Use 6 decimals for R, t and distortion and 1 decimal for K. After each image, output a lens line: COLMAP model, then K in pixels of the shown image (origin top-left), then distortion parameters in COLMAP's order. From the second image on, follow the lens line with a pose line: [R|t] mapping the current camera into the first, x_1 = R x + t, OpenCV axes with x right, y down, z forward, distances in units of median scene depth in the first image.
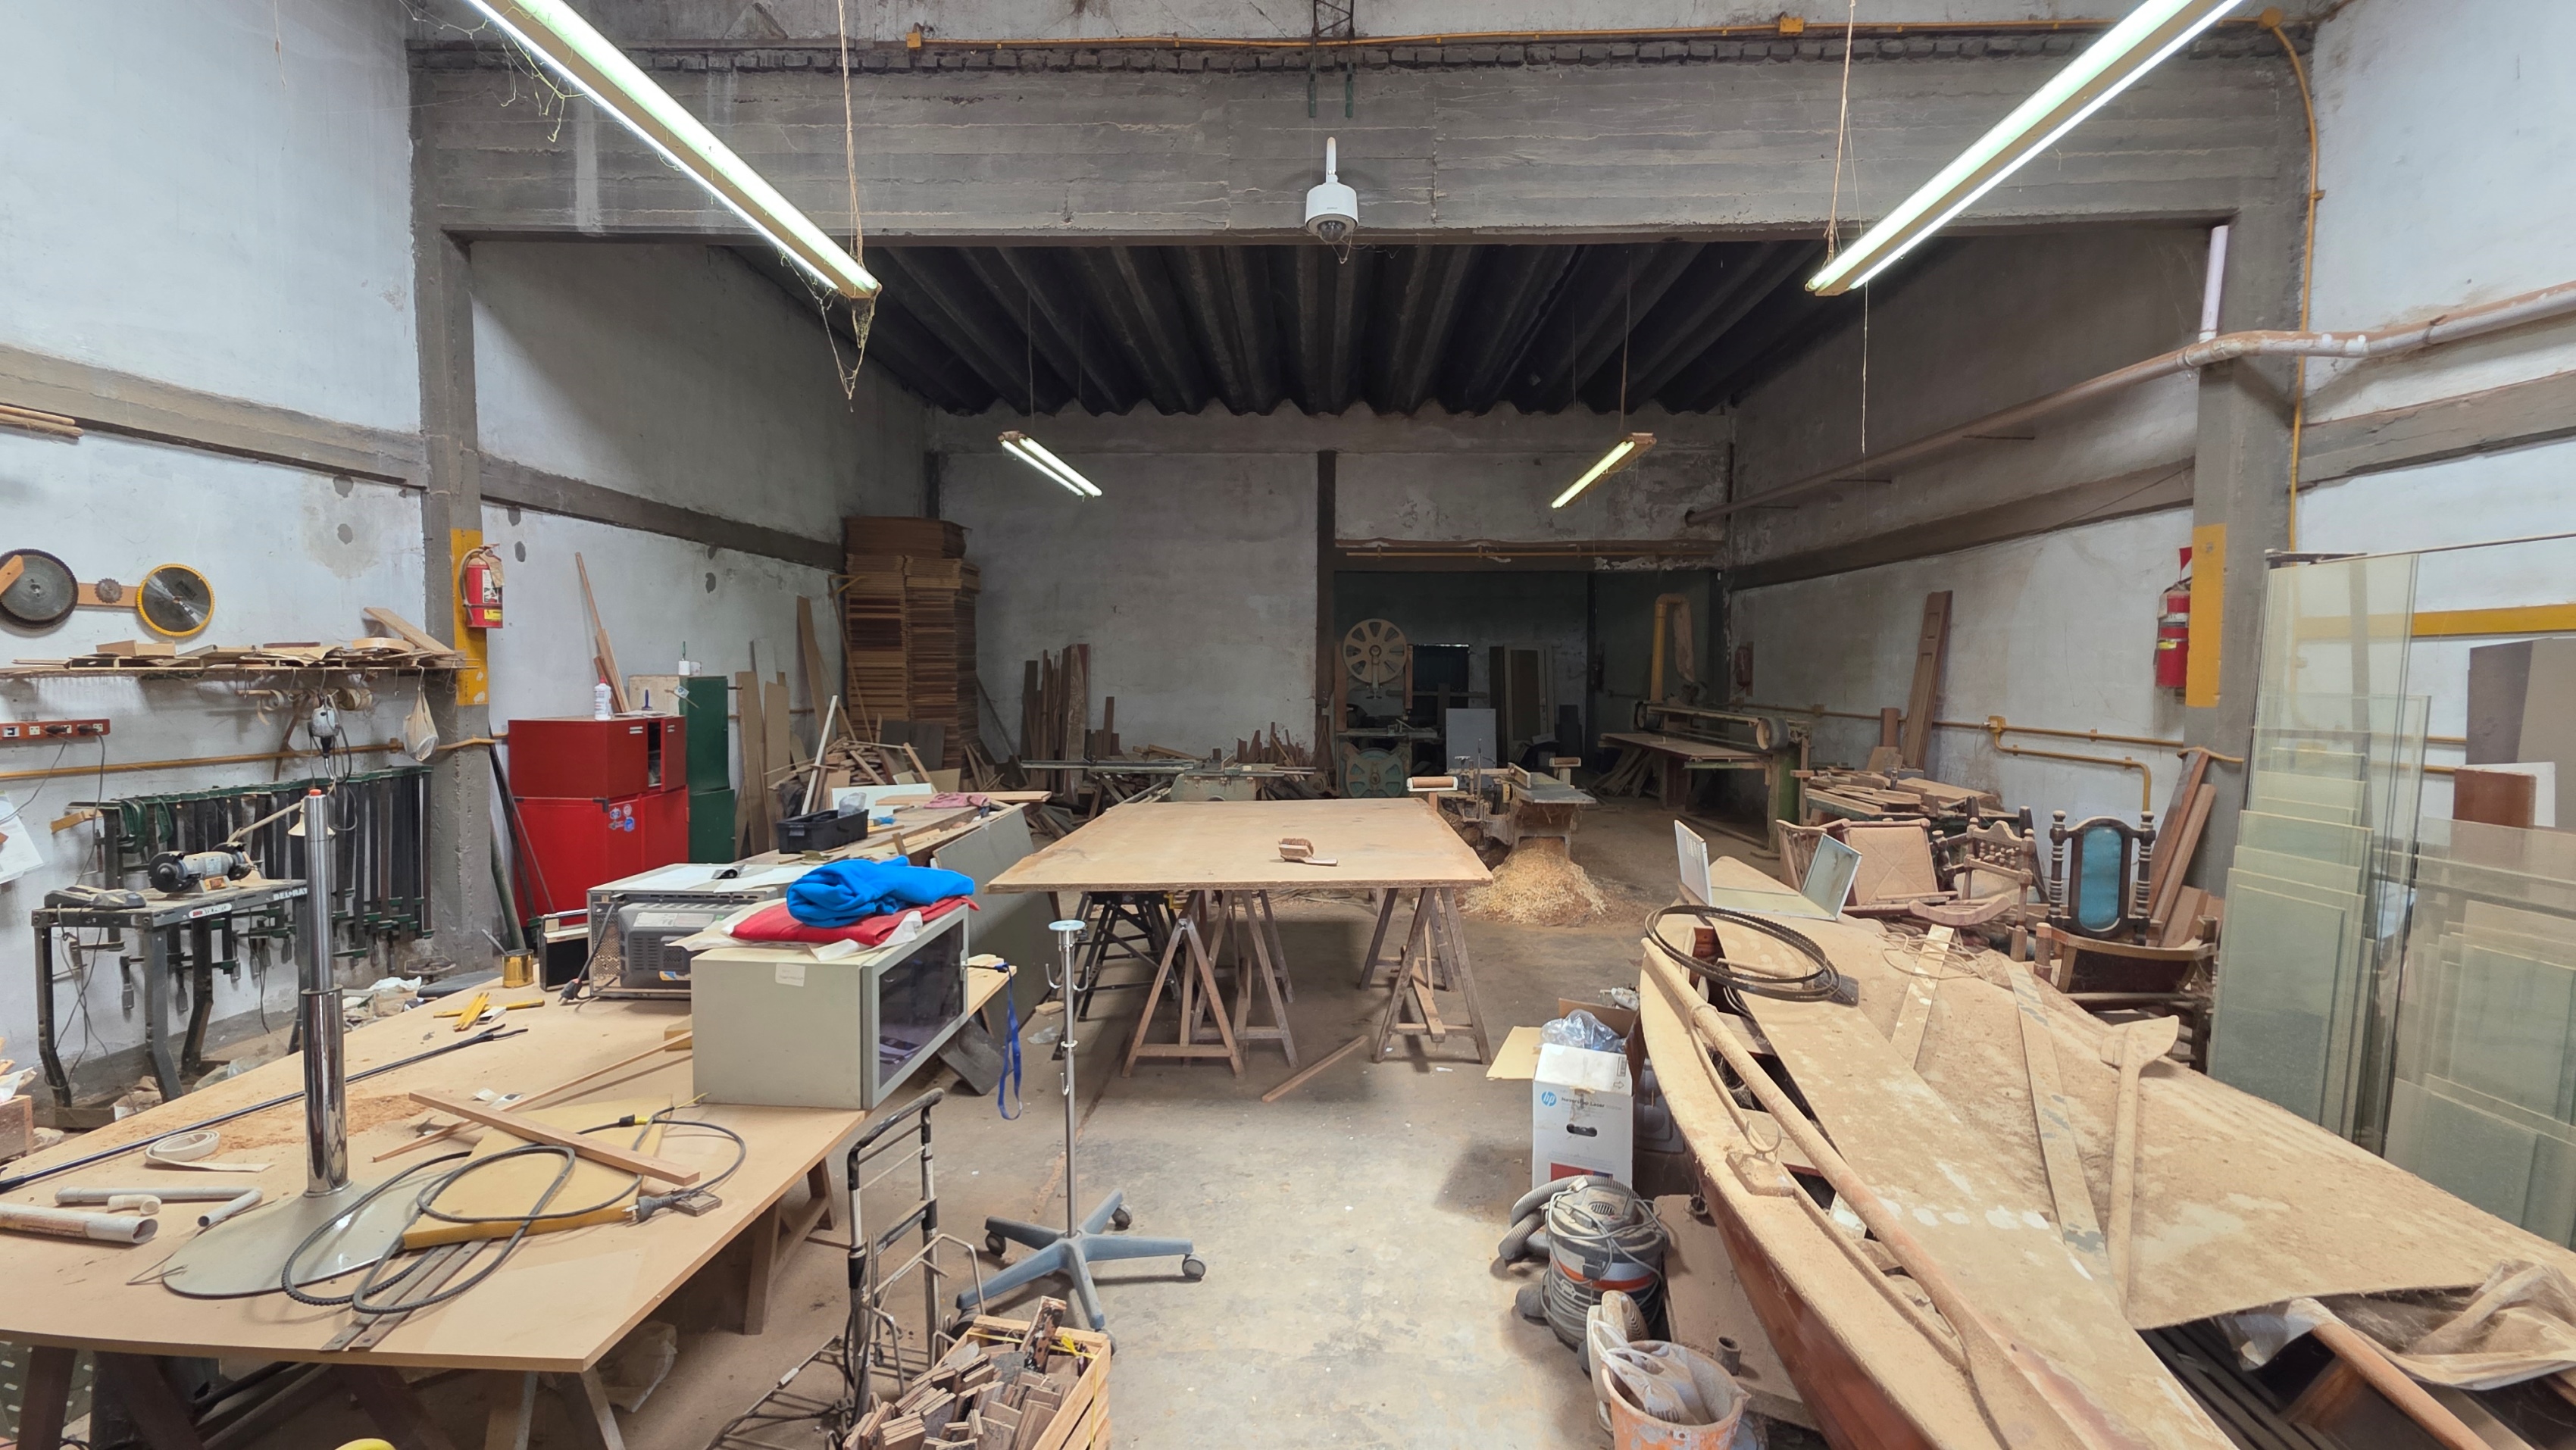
lens RADIAL K [[1026.9, 0, 1287.4], [0, 1026.9, 711.3], [0, 0, 1]] dist [0.011524, -0.007951]
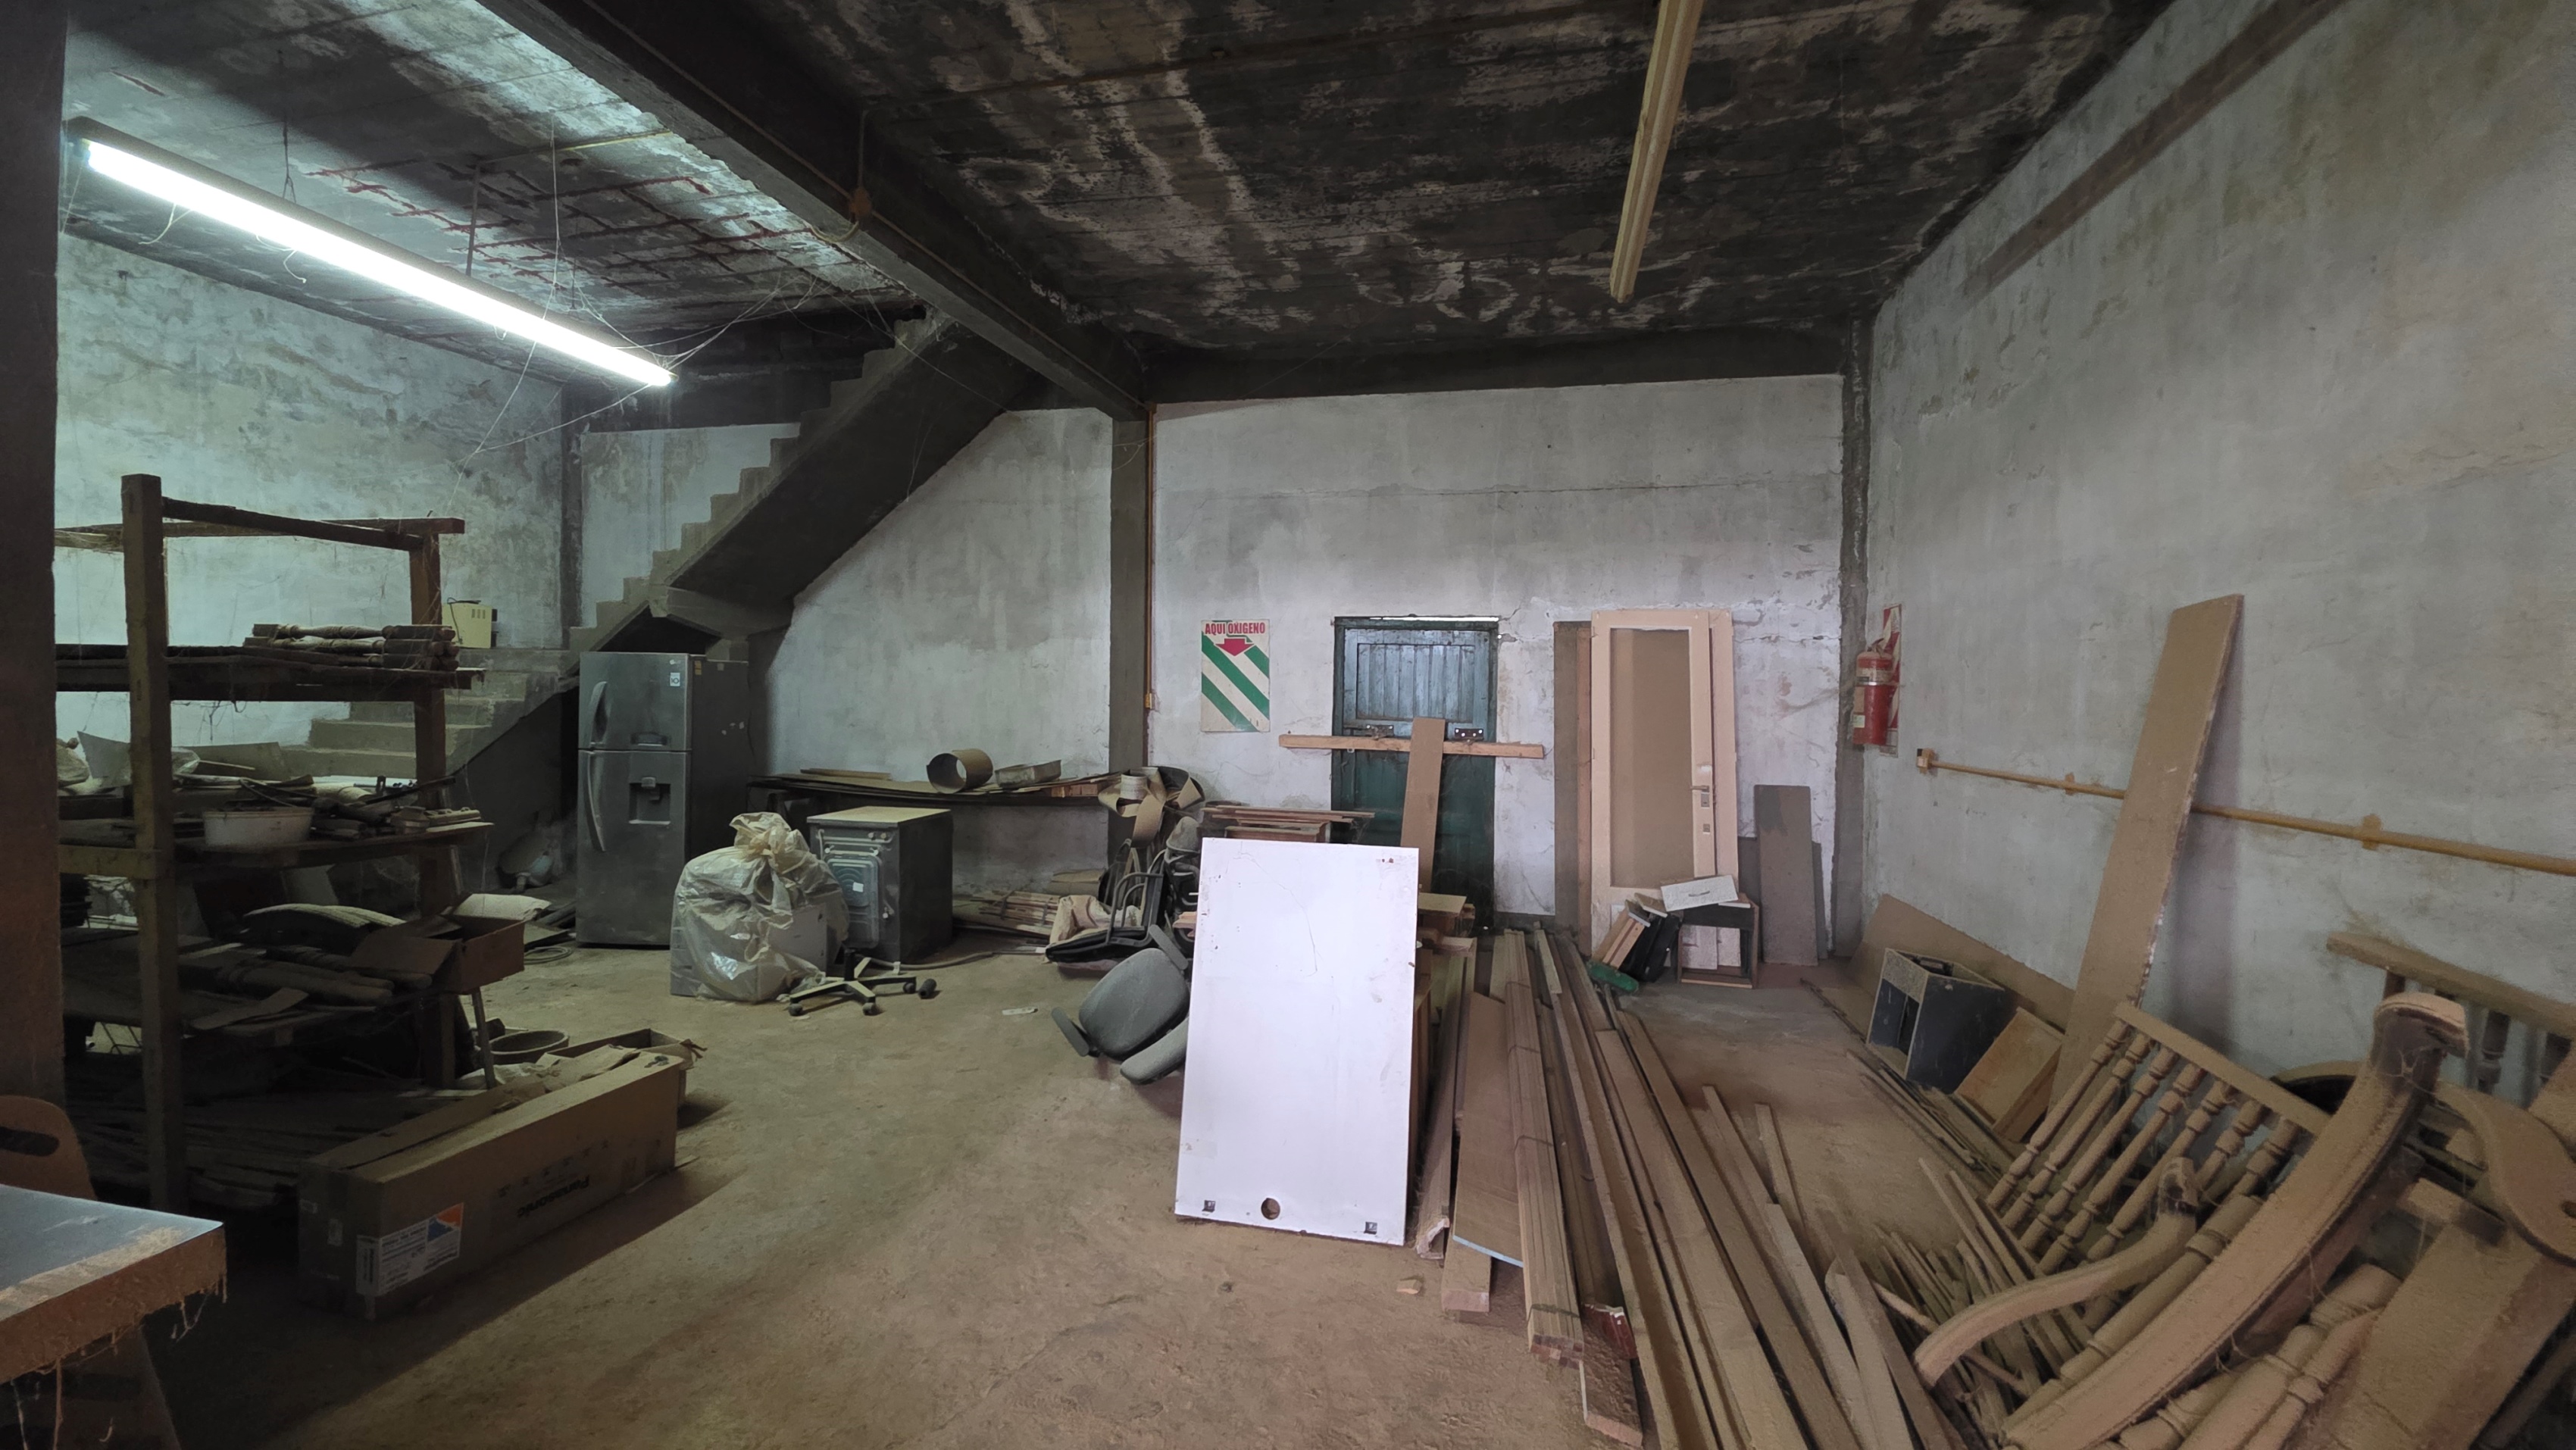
lens RADIAL K [[1026.9, 0, 1287.4], [0, 1026.9, 711.3], [0, 0, 1]] dist [0.011524, -0.007951]
pose [[0.983860, 0.014146, -0.178381, 0.432434], [-0.018245, 0.999605, -0.021361, -0.052718], [0.178008, 0.024271, 0.983730, 1.588309]]
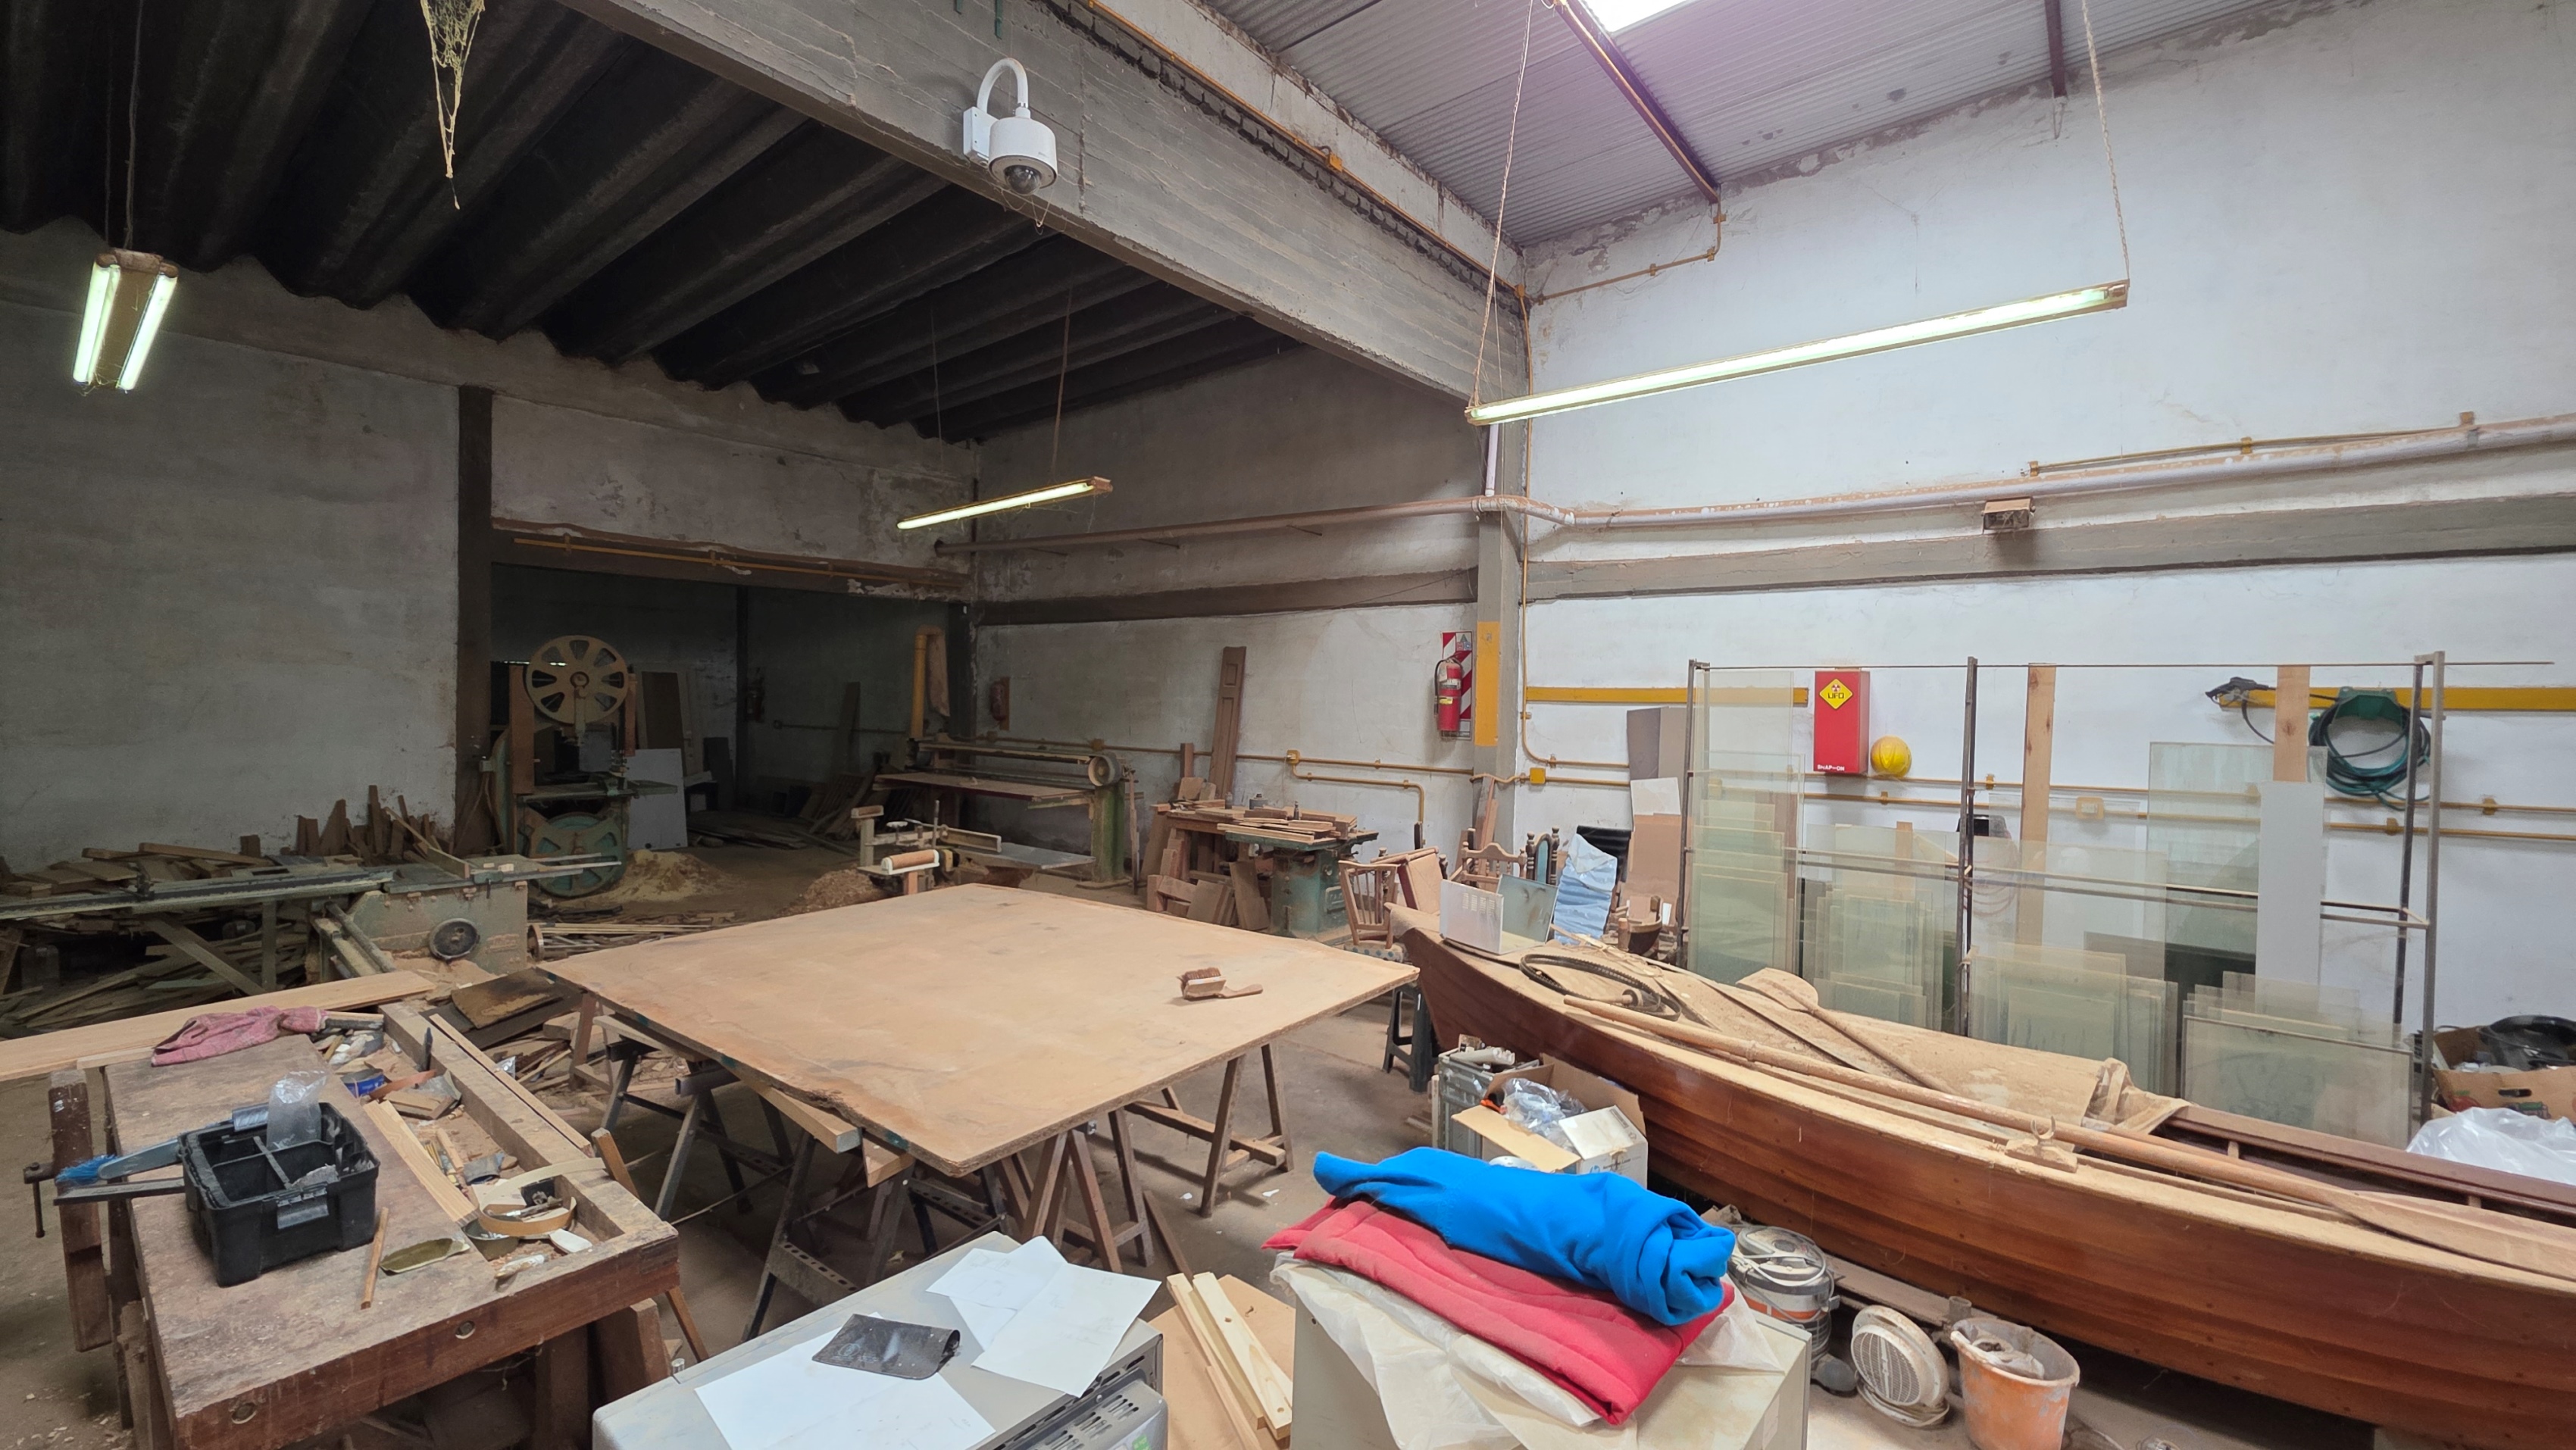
lens RADIAL K [[1026.9, 0, 1287.4], [0, 1026.9, 711.3], [0, 0, 1]] dist [0.011524, -0.007951]
pose [[0.601505, -0.007986, 0.798829, -0.321862], [0.019029, 0.999810, -0.004333, -0.038367], [-0.798643, 0.017807, 0.601542, 0.259646]]
